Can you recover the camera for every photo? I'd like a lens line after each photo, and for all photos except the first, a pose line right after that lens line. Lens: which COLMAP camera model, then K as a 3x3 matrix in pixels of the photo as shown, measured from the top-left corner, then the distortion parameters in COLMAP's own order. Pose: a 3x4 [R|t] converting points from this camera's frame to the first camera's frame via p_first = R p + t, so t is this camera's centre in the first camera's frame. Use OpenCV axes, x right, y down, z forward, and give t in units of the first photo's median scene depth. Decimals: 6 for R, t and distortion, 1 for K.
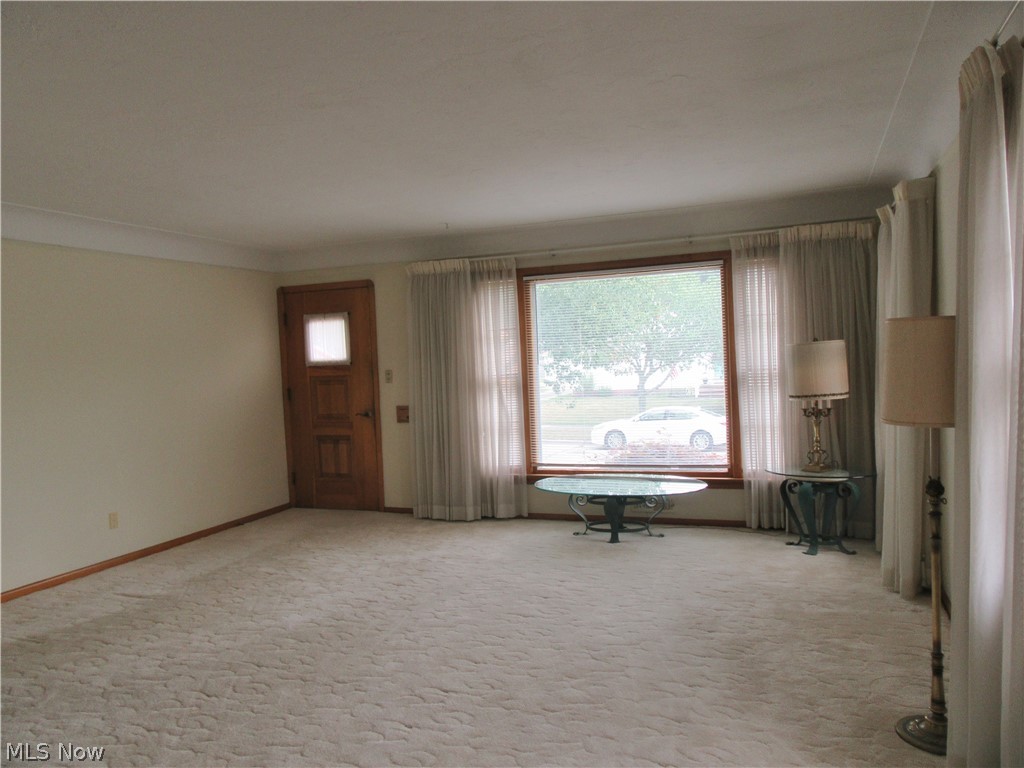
lens RADIAL K [[755.1, 0, 517.5], [0, 755.1, 388.8], [0, 0, 1]] dist [-0.015665, 0.016313]
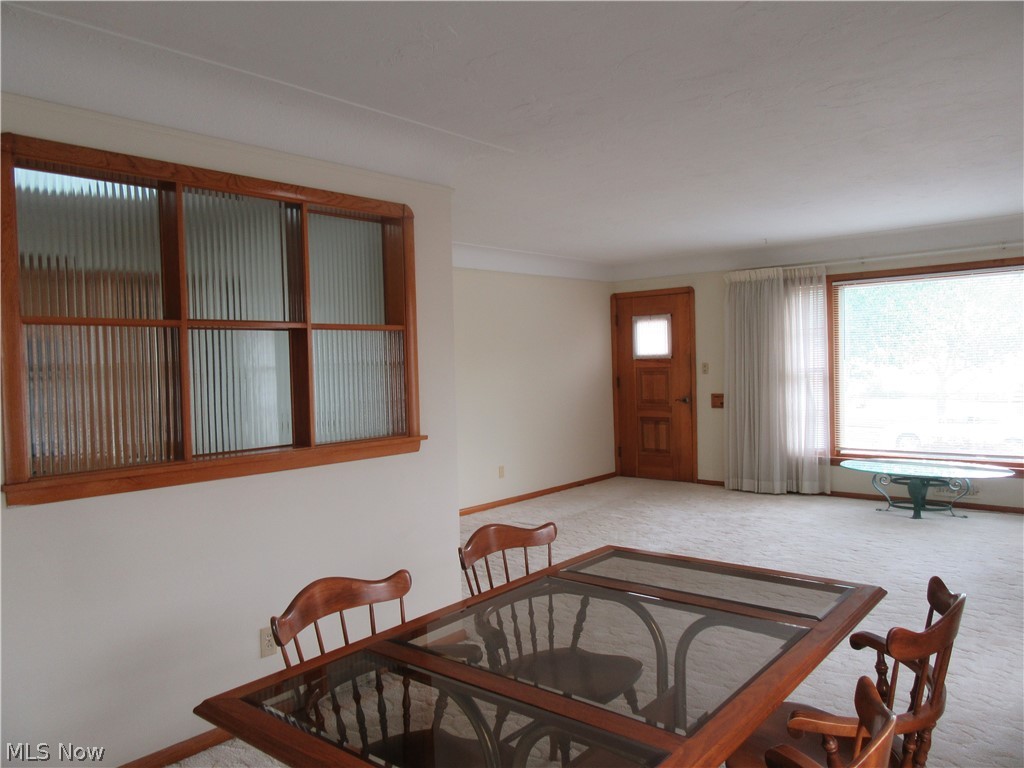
lens RADIAL K [[755.1, 0, 518.5], [0, 755.1, 391.3], [0, 0, 1]] dist [-0.015665, 0.016313]
pose [[0.940261, 0.026898, -0.339391, -0.047107], [-0.024458, 0.999635, 0.011464, 0.013589], [0.339576, -0.002479, 0.940576, -0.221534]]
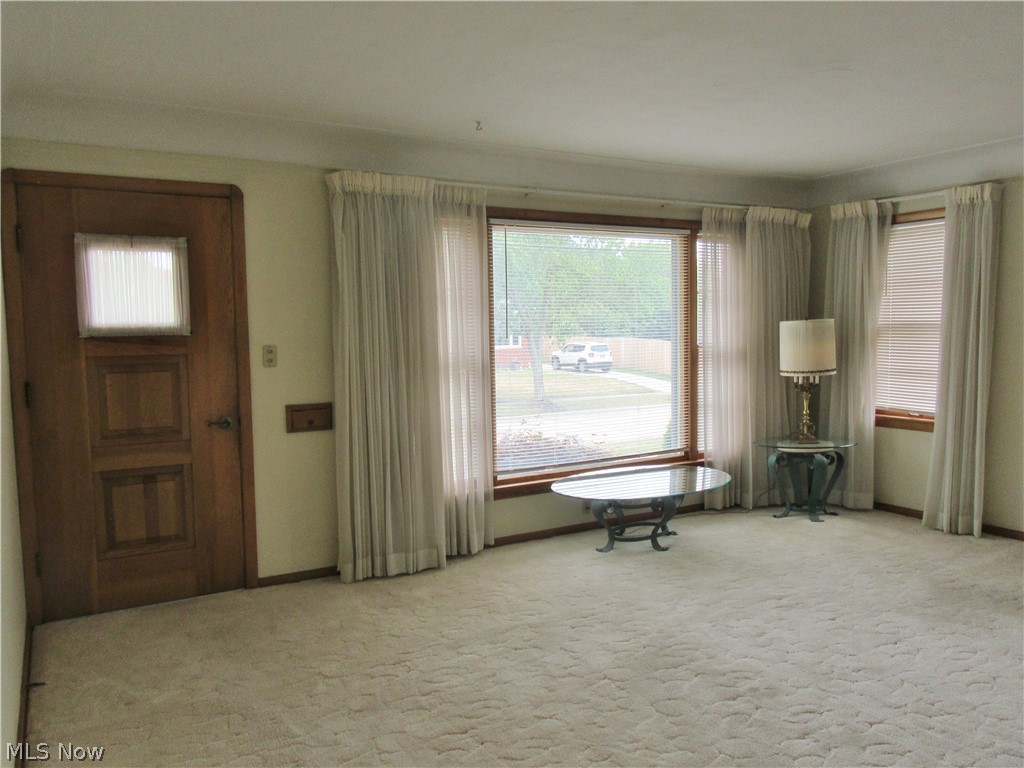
lens RADIAL K [[786.0, 0, 515.7], [0, 786.0, 394.1], [0, 0, 1]] dist [-0.006077, -0.003072]
pose [[0.625104, -0.038618, 0.779585, -0.569765], [0.021644, 0.999249, 0.032144, -0.002567], [-0.780241, -0.003220, 0.625471, 0.501519]]
